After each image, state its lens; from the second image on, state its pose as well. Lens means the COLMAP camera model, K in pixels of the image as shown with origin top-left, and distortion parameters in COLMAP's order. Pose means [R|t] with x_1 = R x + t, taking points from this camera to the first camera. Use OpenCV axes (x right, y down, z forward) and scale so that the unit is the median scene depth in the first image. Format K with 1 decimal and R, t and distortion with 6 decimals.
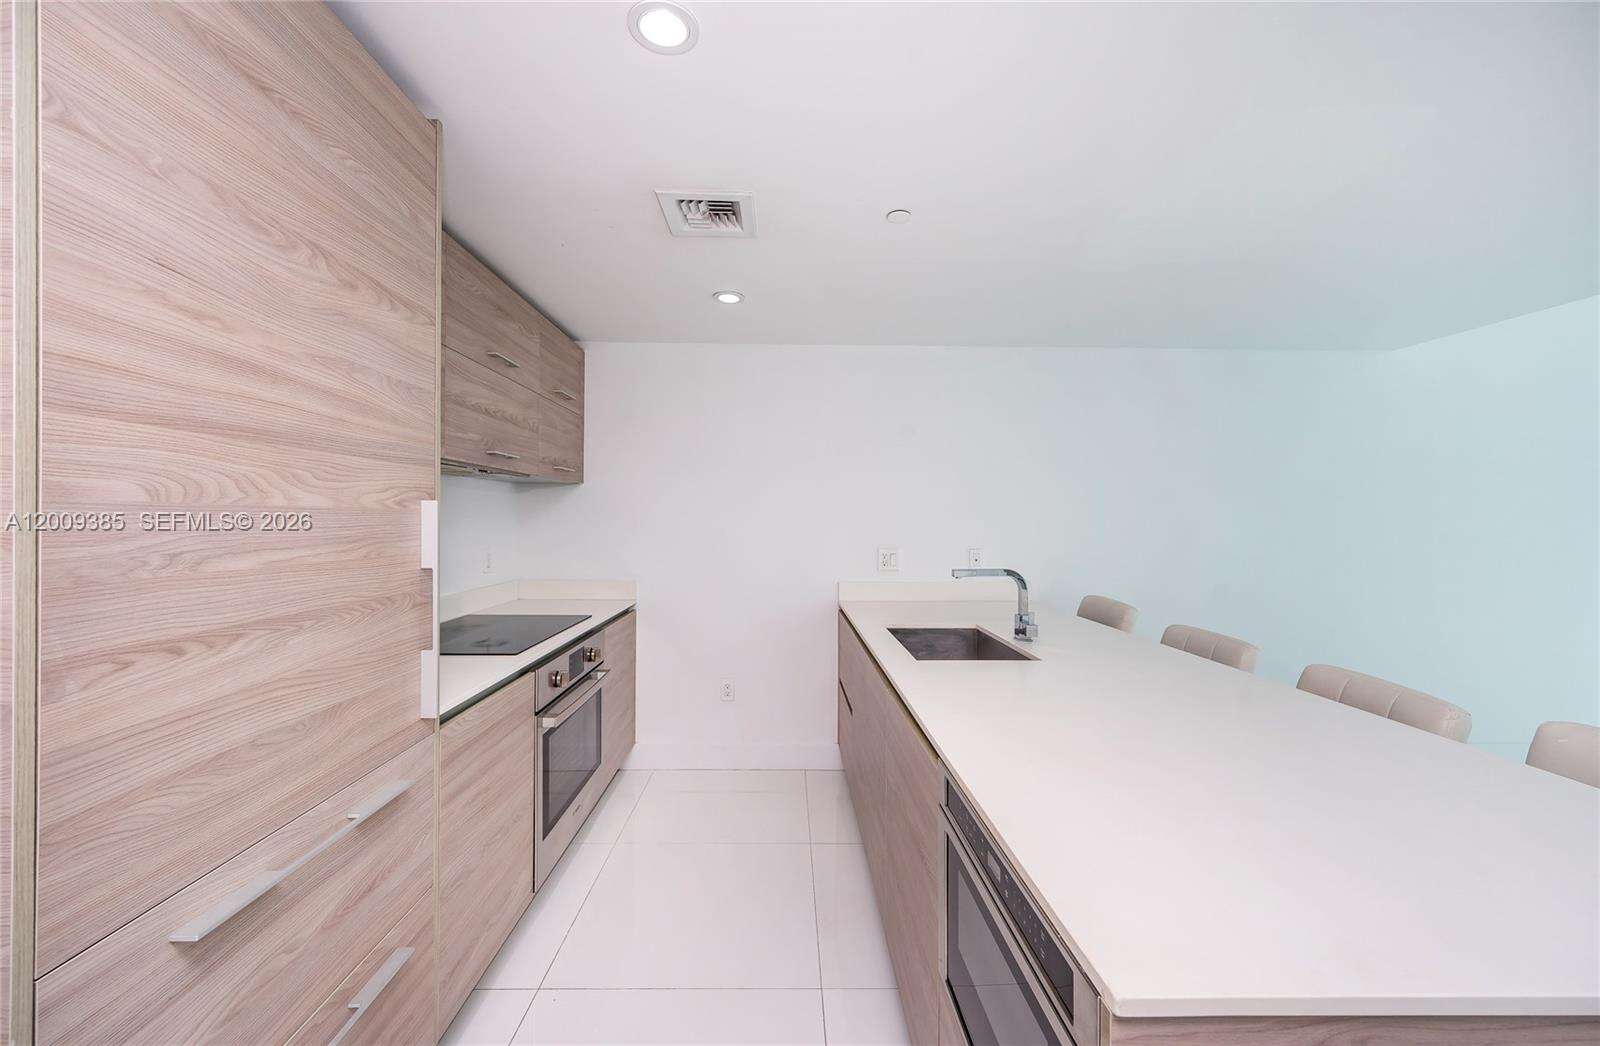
lens RADIAL K [[616.9, 0, 799.3], [0, 616.9, 517.5], [0, 0, 1]] dist [0.001789, -0.000020]
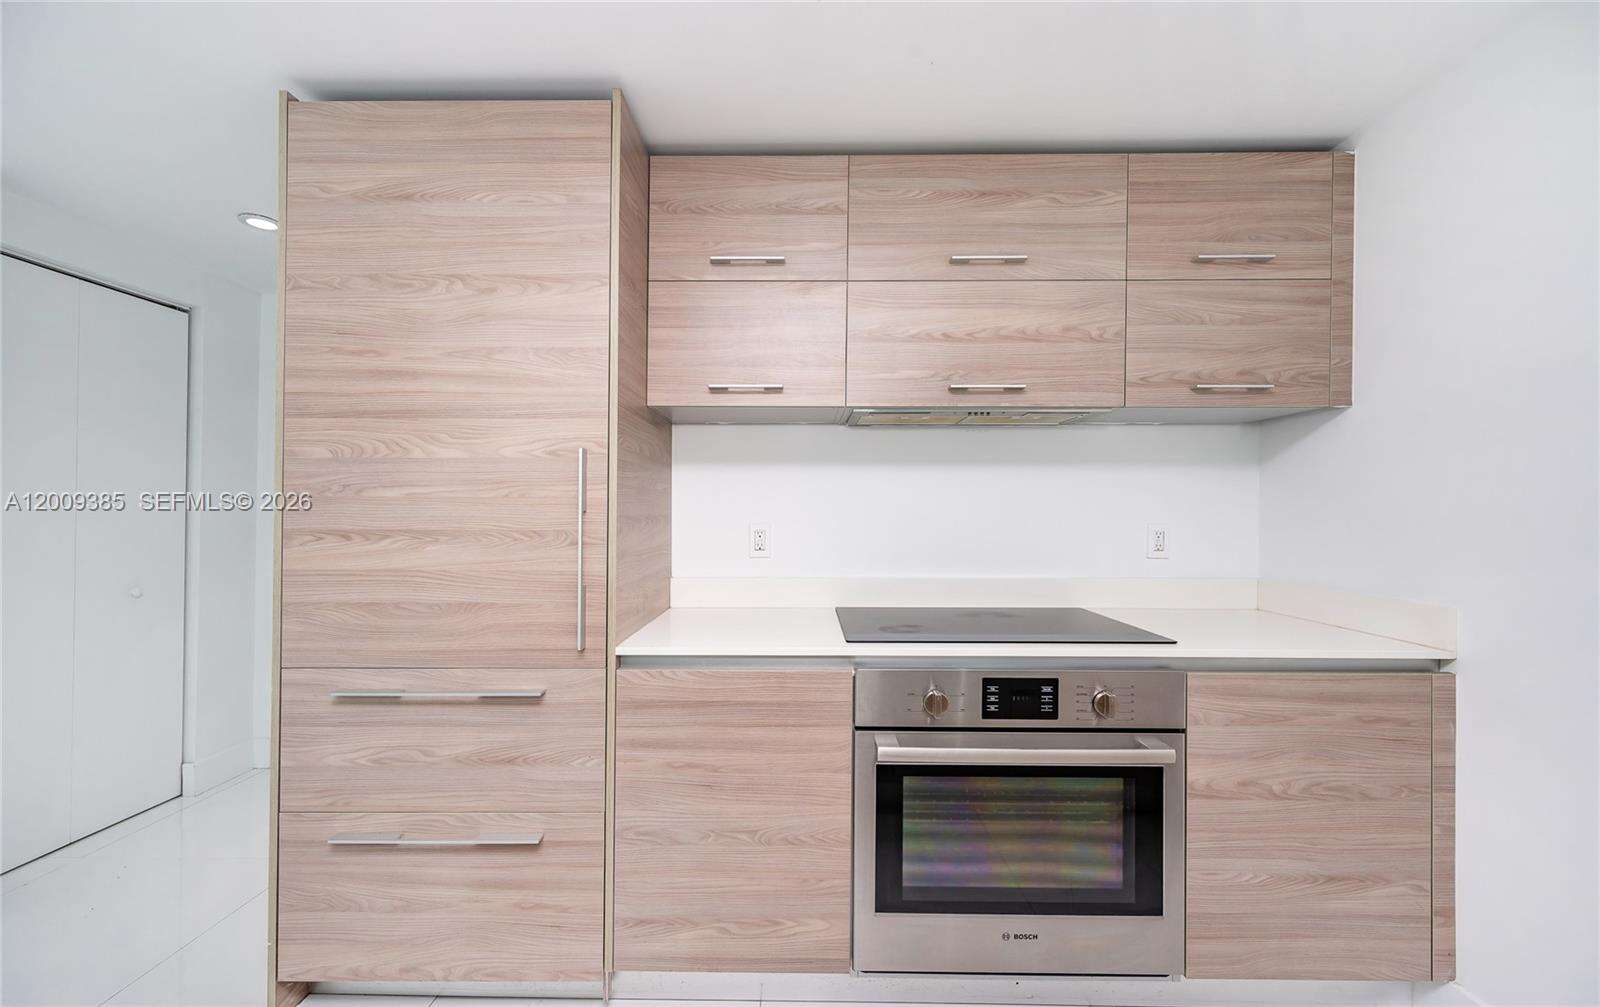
lens RADIAL K [[615.8, 0, 802.1], [0, 615.8, 511.3], [0, 0, 1]] dist [0.001861, 0.000699]
pose [[-0.027449, -0.014369, -0.999520, 0.685782], [0.003872, 0.999888, -0.014481, 0.144647], [0.999616, -0.004267, -0.027390, 2.054607]]
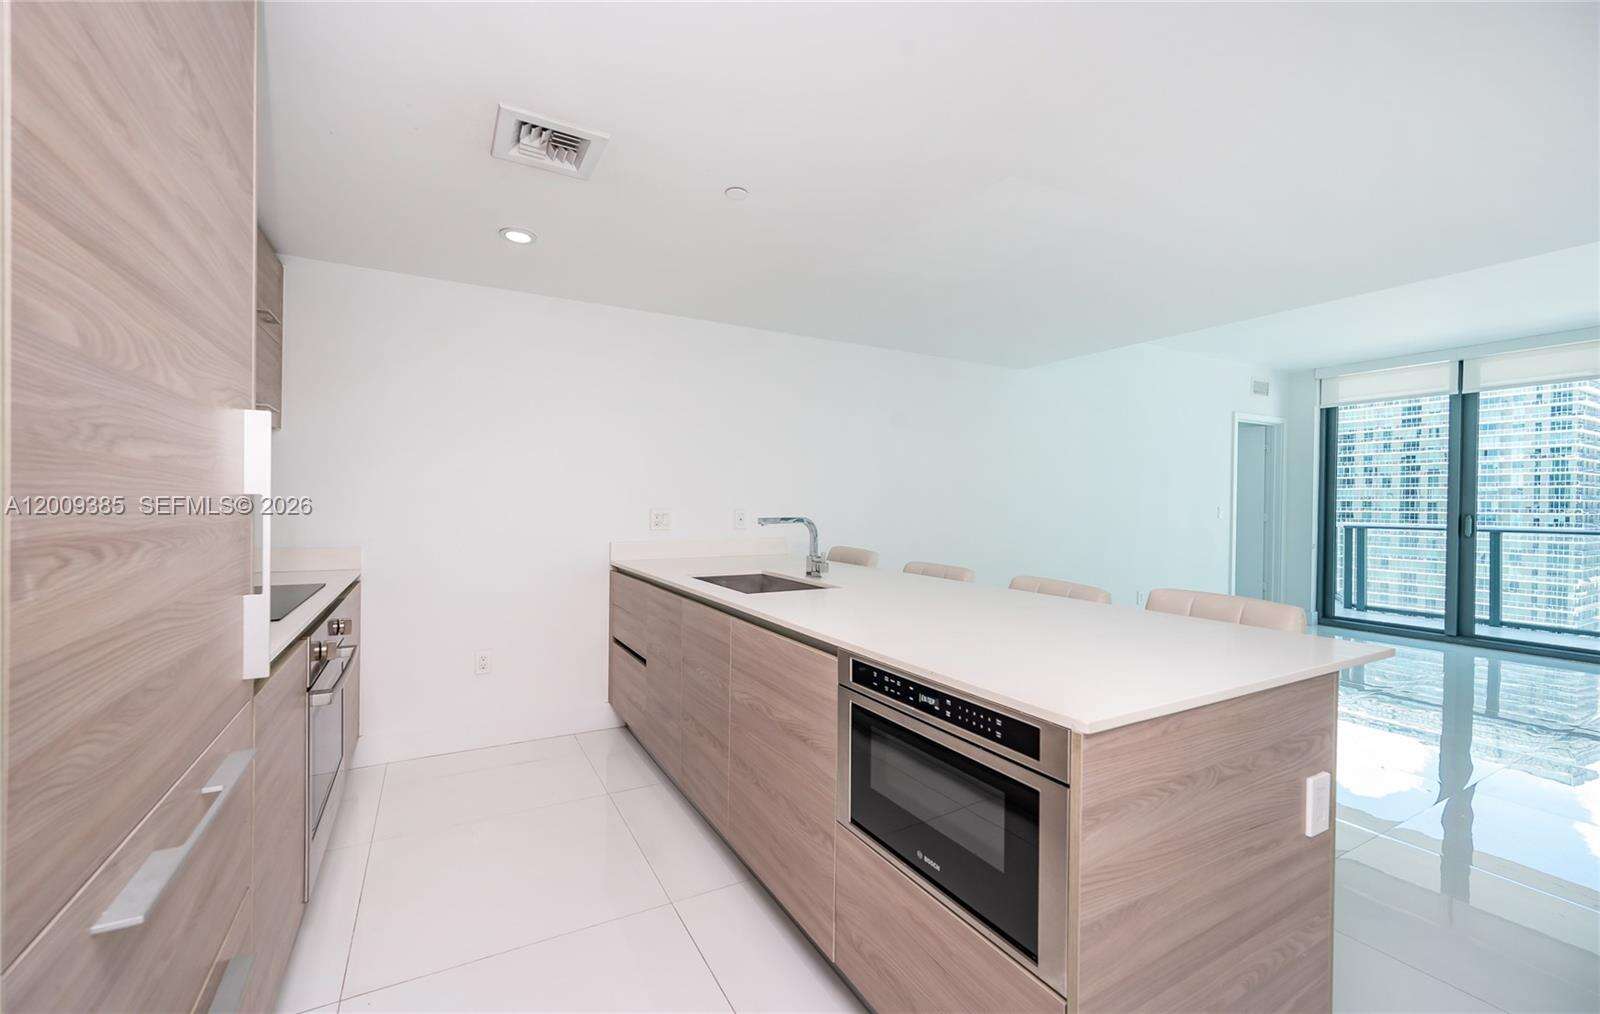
lens RADIAL K [[615.8, 0, 763.7], [0, 615.8, 505.6], [0, 0, 1]] dist [0.001861, 0.000699]
pose [[0.899247, 0.009682, 0.437333, -0.513788], [-0.013533, 0.999892, 0.005689, 0.120824], [-0.437231, -0.011034, 0.899282, -0.032153]]
